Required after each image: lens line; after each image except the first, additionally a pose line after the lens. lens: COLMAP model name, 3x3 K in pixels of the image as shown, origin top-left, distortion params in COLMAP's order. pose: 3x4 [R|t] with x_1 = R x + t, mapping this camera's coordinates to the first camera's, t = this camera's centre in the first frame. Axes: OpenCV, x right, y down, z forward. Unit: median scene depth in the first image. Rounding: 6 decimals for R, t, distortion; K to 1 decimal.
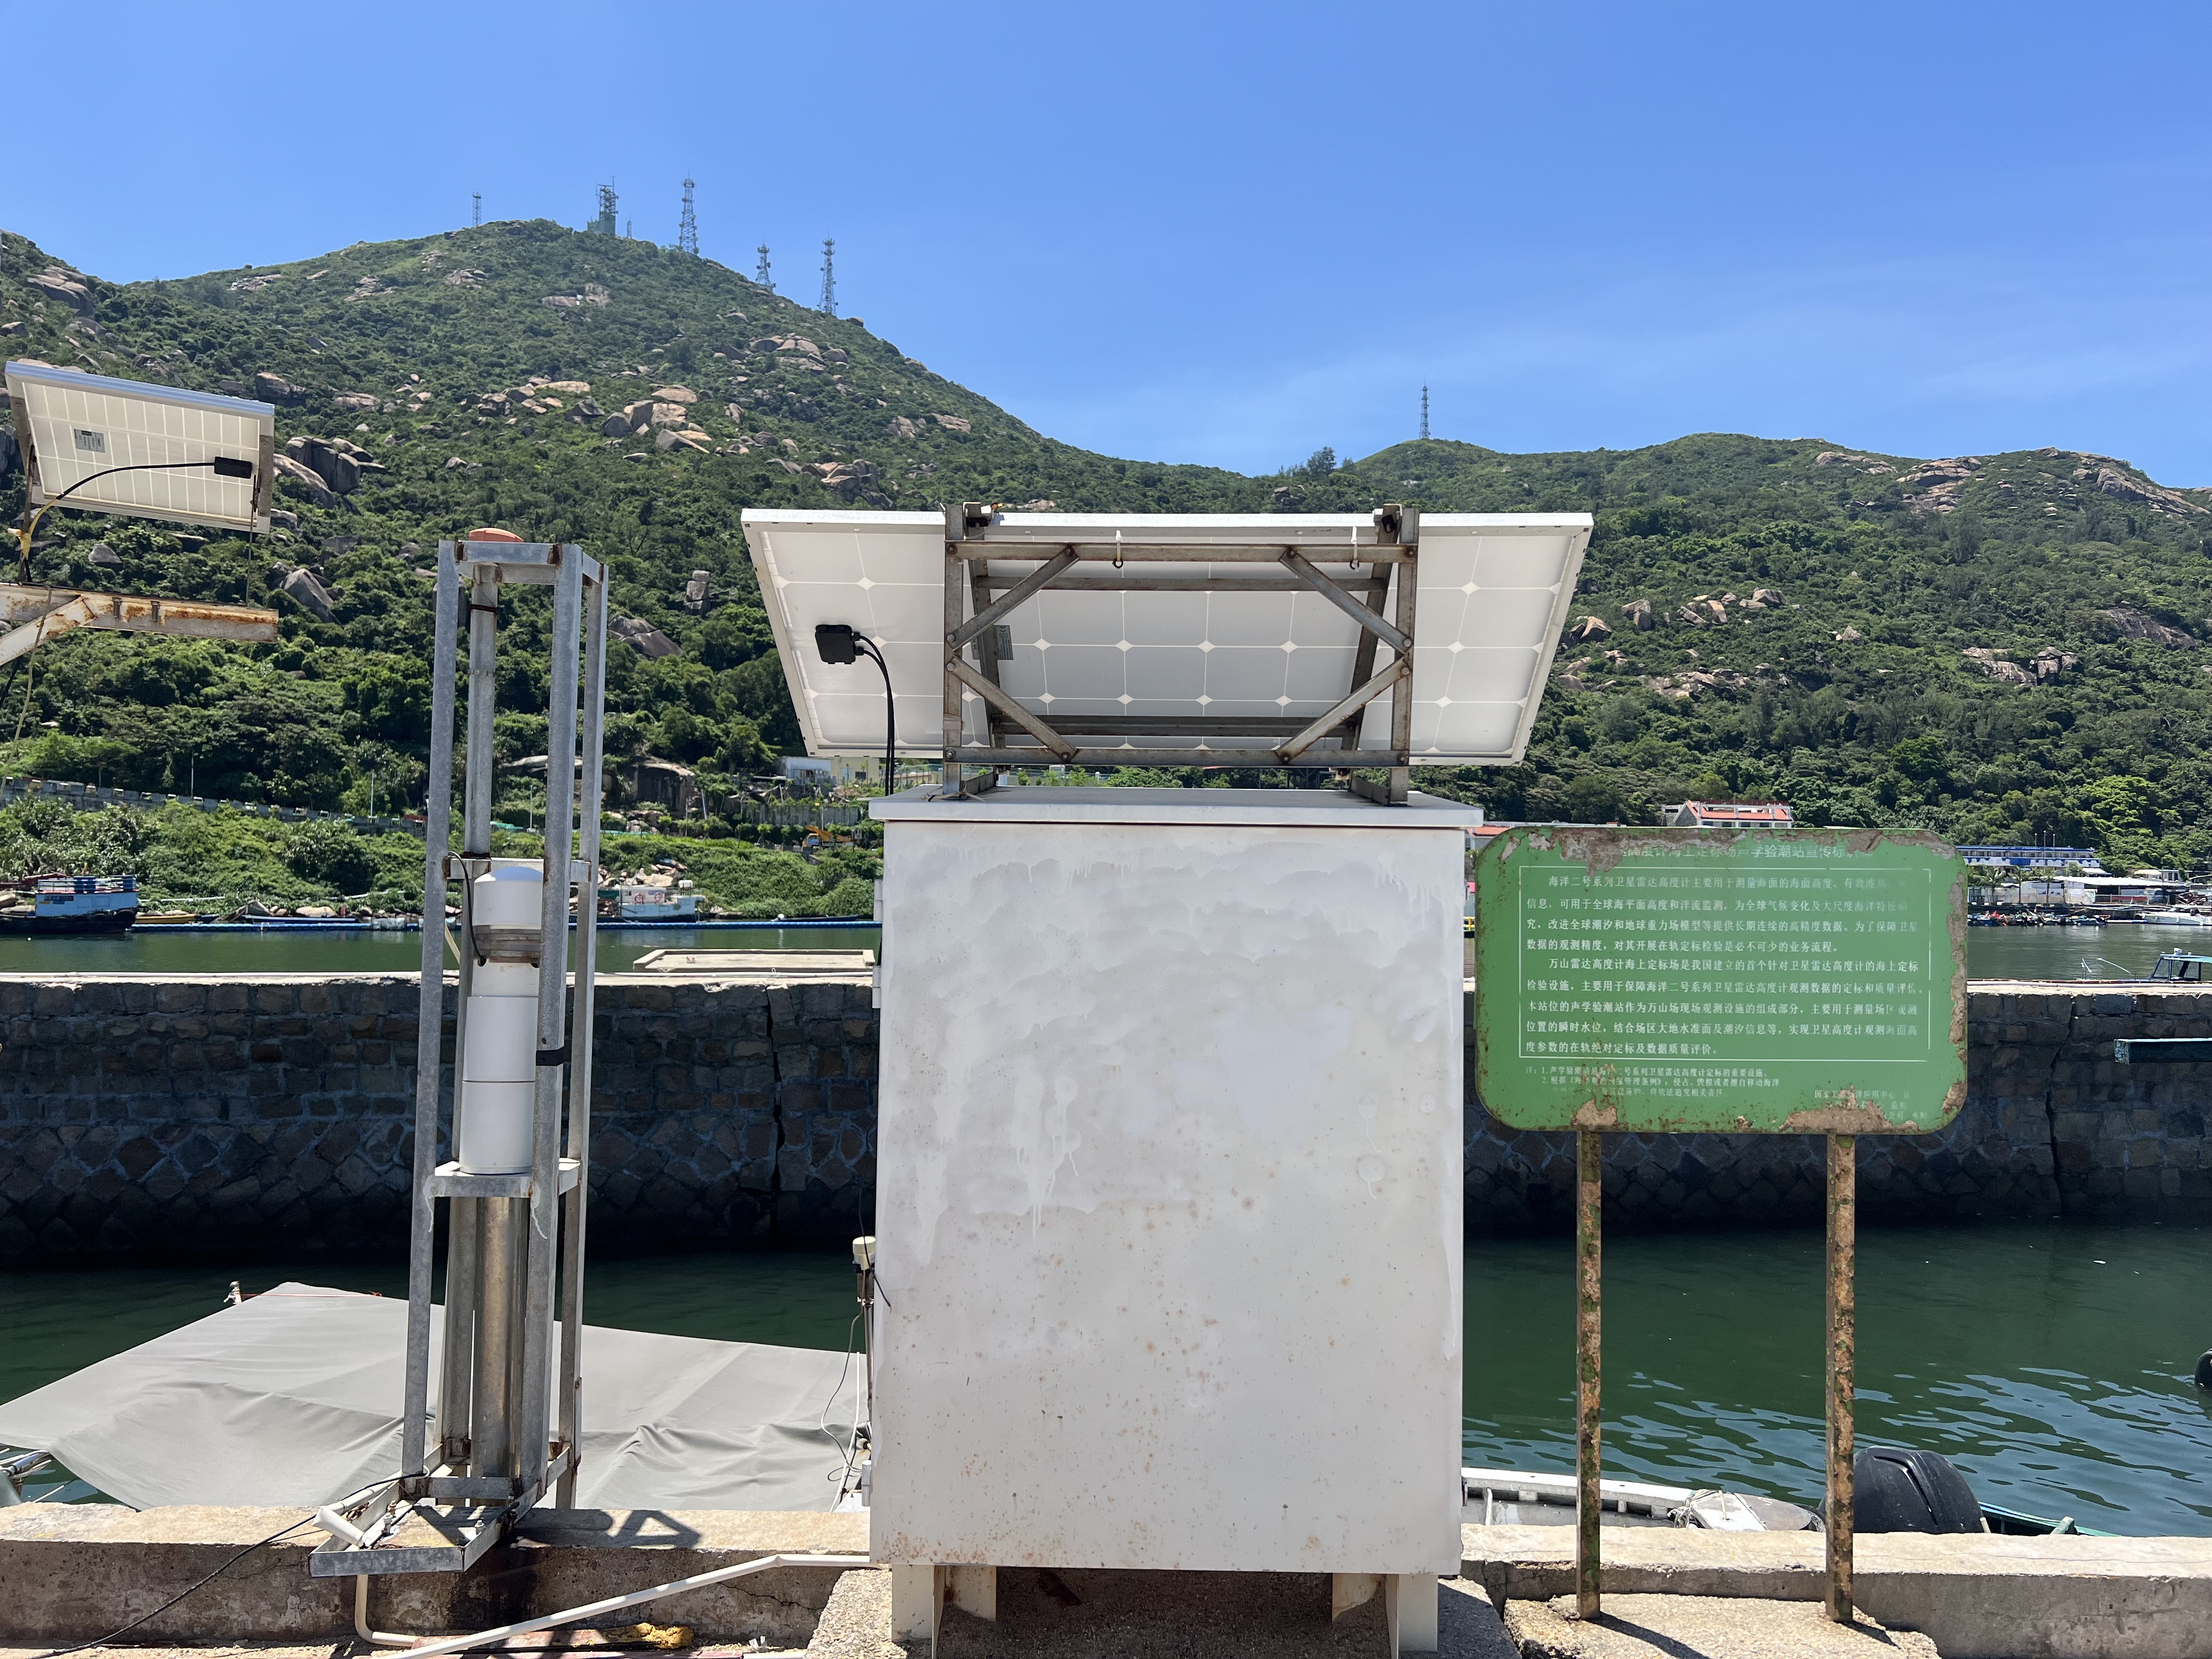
lens RADIAL K [[1648.5, 0, 1119.6], [0, 1648.5, 857.1], [0, 0, 1]] dist [0.053723, -0.056274]
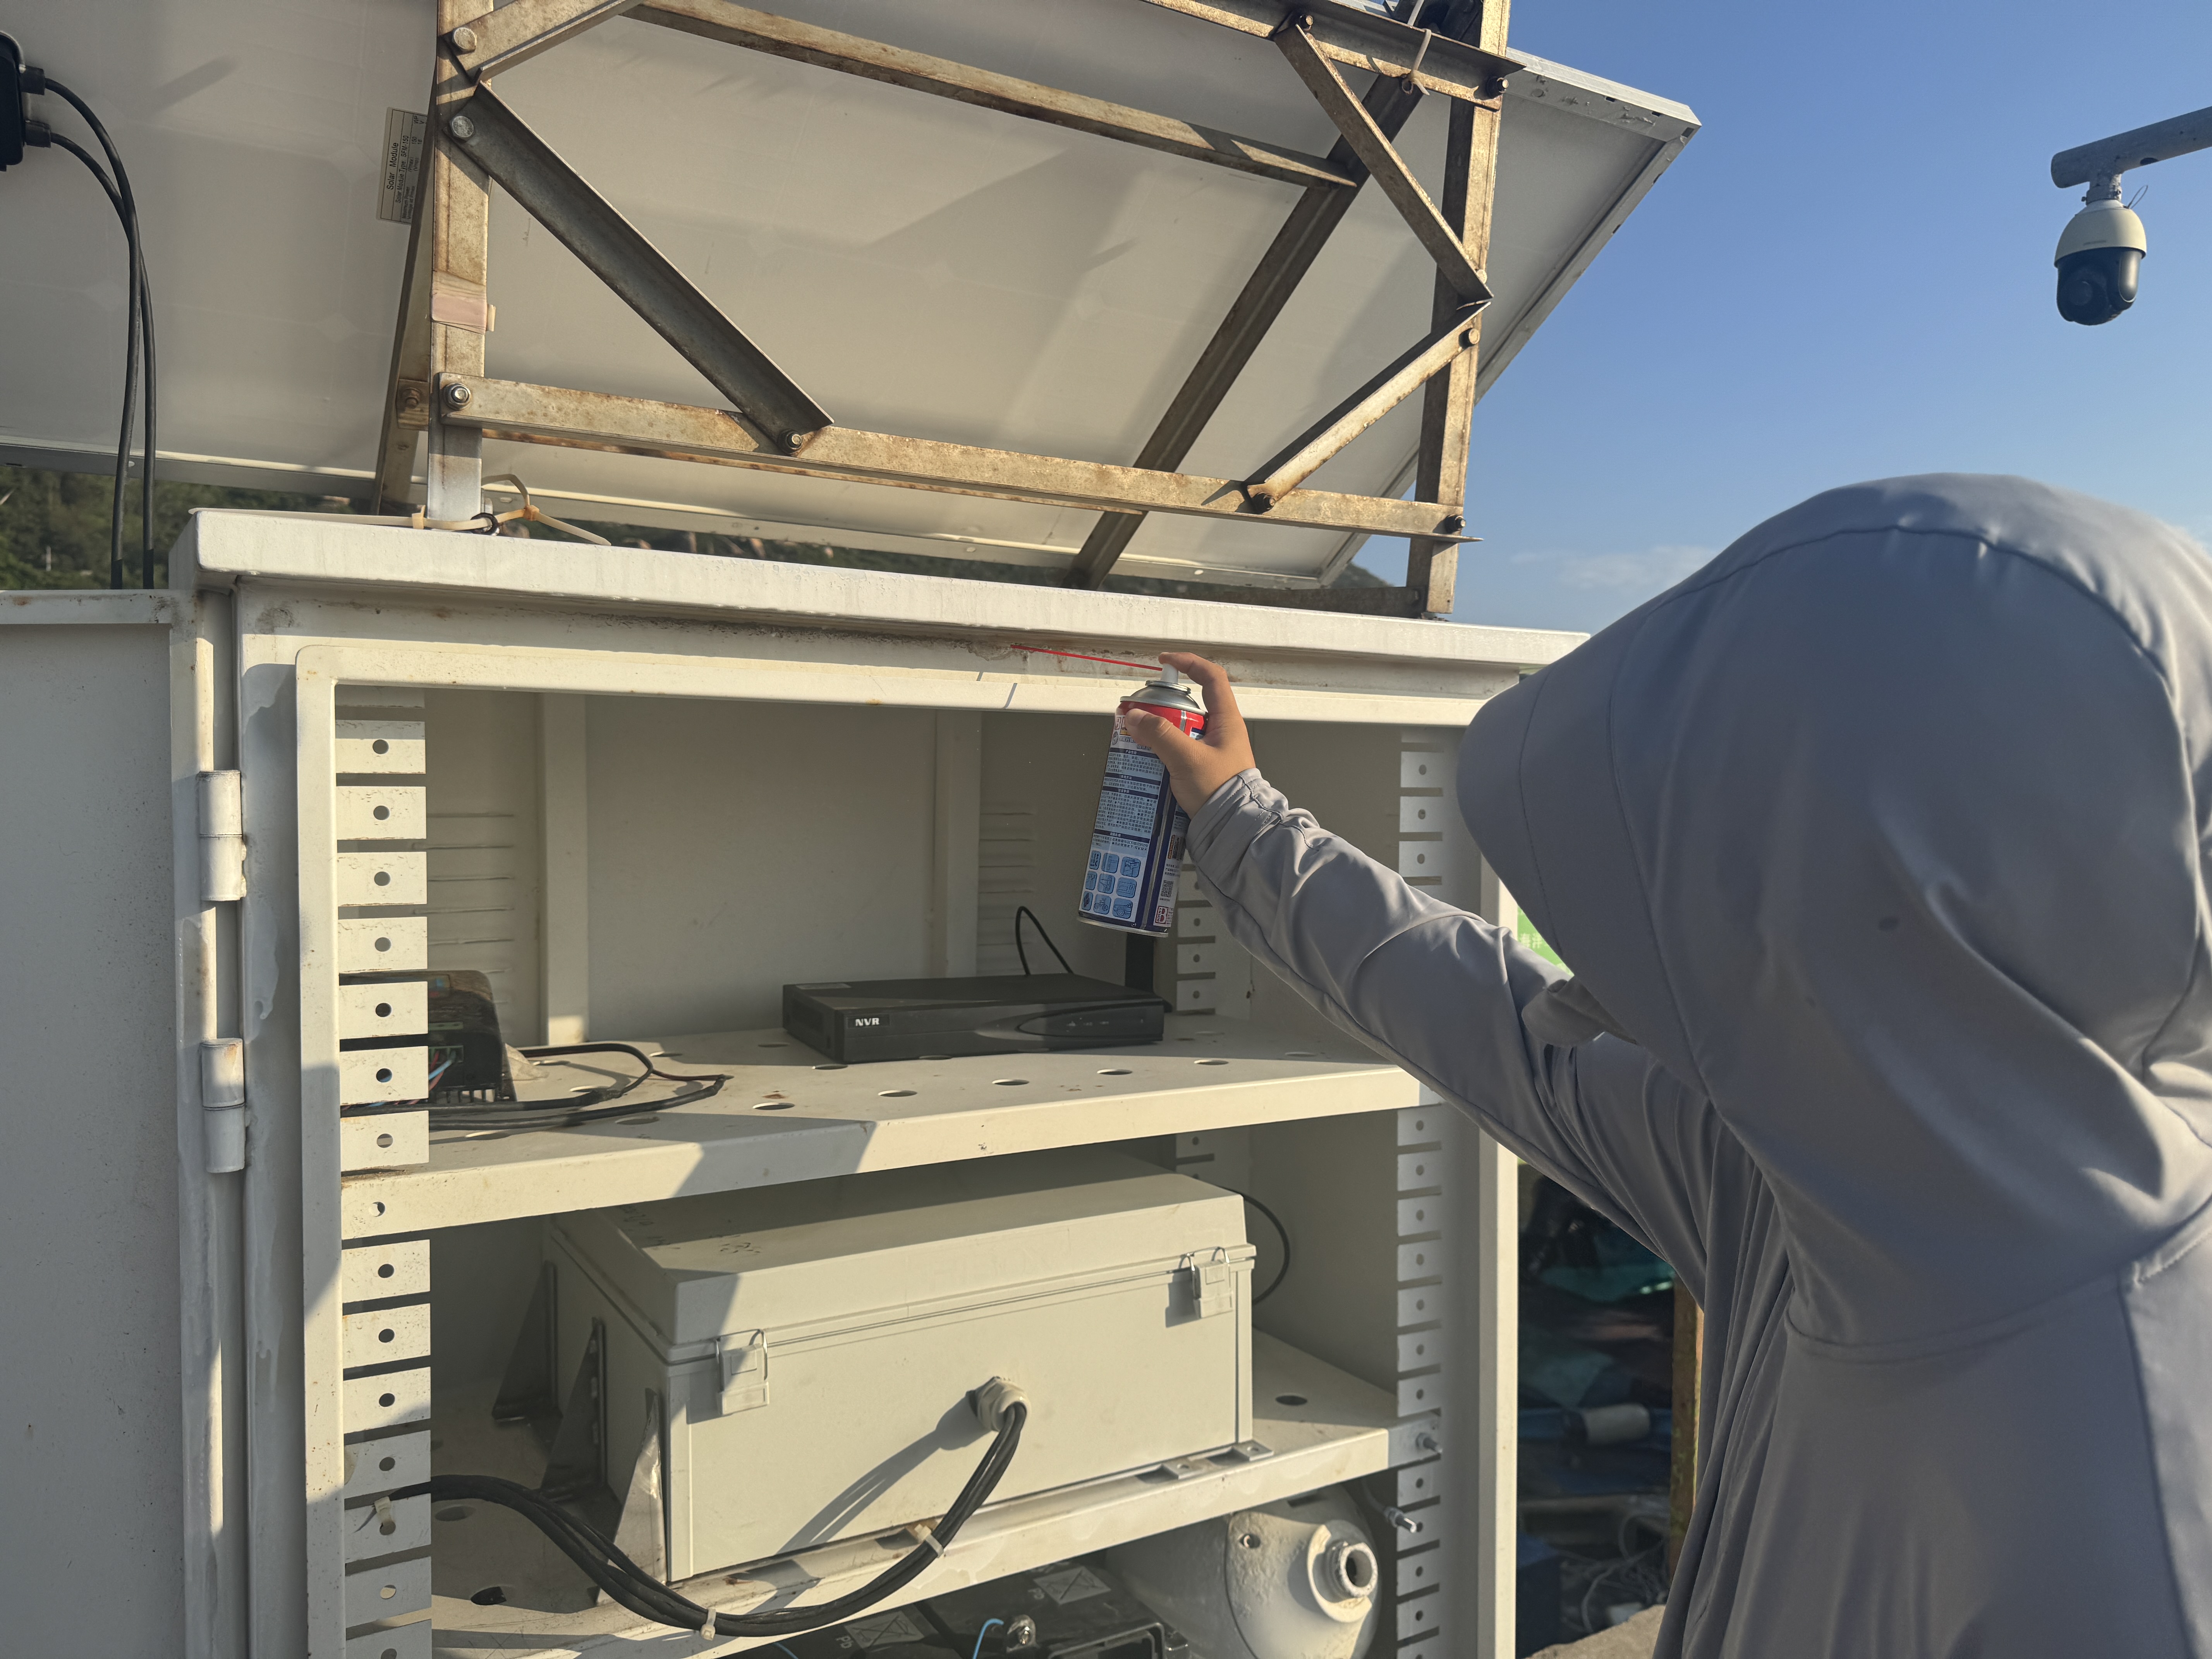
lens RADIAL K [[1605.8, 0, 1112.5], [0, 1605.8, 825.0], [0, 0, 1]] dist [0.037824, -0.038137]
pose [[0.836656, -0.017766, 0.547440, -0.153457], [-0.000149, 0.999466, 0.032664, 0.011894], [-0.547728, -0.027410, 0.836207, 0.567365]]
